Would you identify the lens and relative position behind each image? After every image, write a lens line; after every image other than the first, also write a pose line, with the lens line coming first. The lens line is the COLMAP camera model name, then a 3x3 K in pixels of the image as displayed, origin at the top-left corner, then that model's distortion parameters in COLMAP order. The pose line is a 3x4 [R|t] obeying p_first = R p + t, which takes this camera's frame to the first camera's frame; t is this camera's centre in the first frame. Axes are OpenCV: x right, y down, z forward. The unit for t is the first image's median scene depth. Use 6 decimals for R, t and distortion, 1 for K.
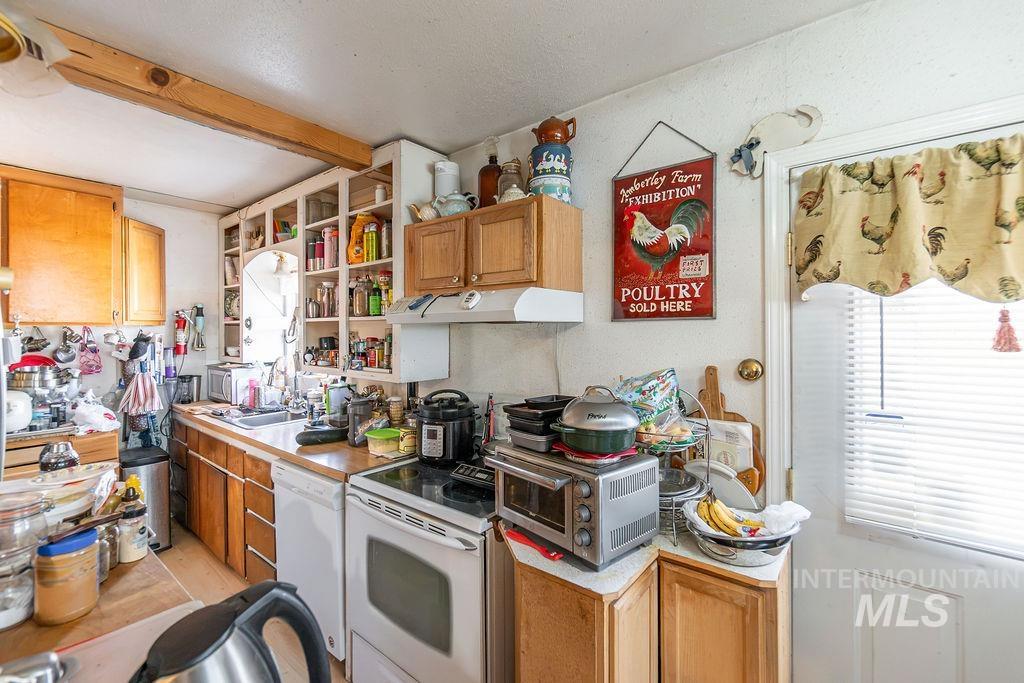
lens RADIAL K [[441.3, 0, 513.0], [0, 441.3, 335.4], [0, 0, 1]] dist [-0.006484, 0.001601]
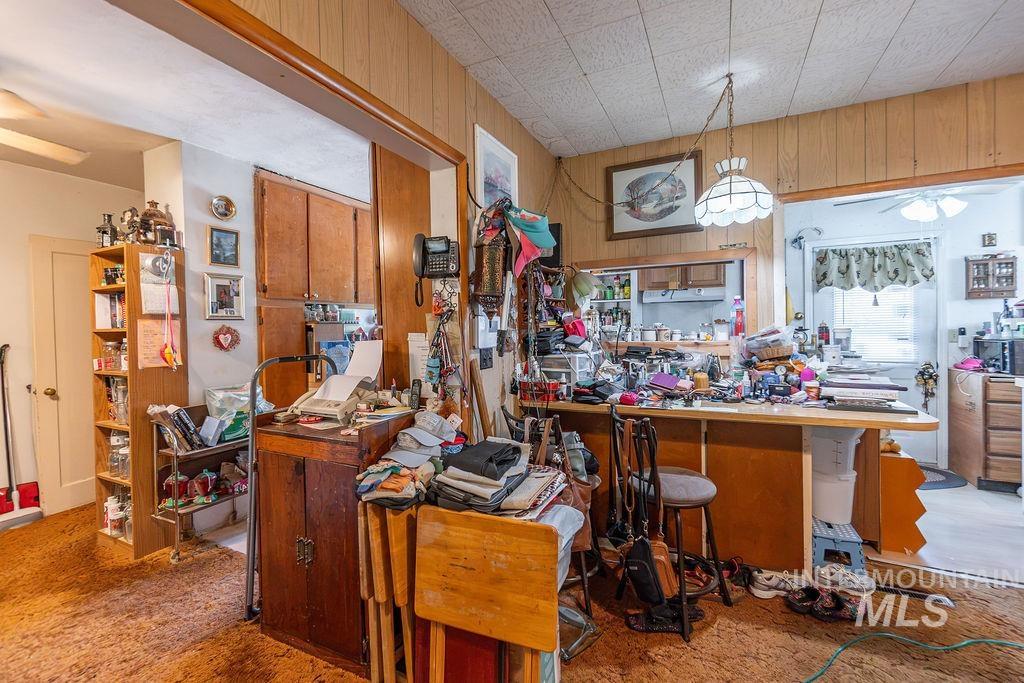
lens RADIAL K [[441.3, 0, 510.2], [0, 441.3, 333.5], [0, 0, 1]] dist [-0.006484, 0.001601]
pose [[0.971669, -0.019354, 0.235553, -2.273835], [0.016348, 0.999758, 0.014707, 0.137305], [-0.235781, -0.010440, 0.971750, -1.553162]]
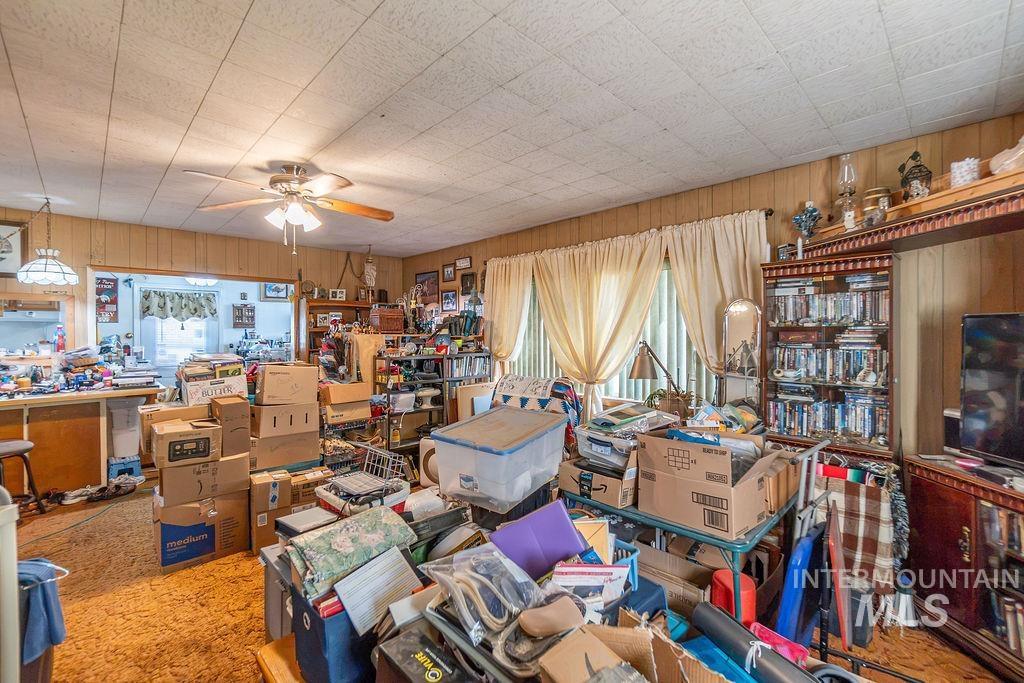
lens RADIAL K [[441.3, 0, 508.2], [0, 441.3, 334.0], [0, 0, 1]] dist [-0.006484, 0.001601]
pose [[0.119991, -0.002331, 0.992772, -3.432915], [0.001445, 0.999997, 0.002174, 0.068004], [-0.992774, 0.001174, 0.119994, -3.297056]]
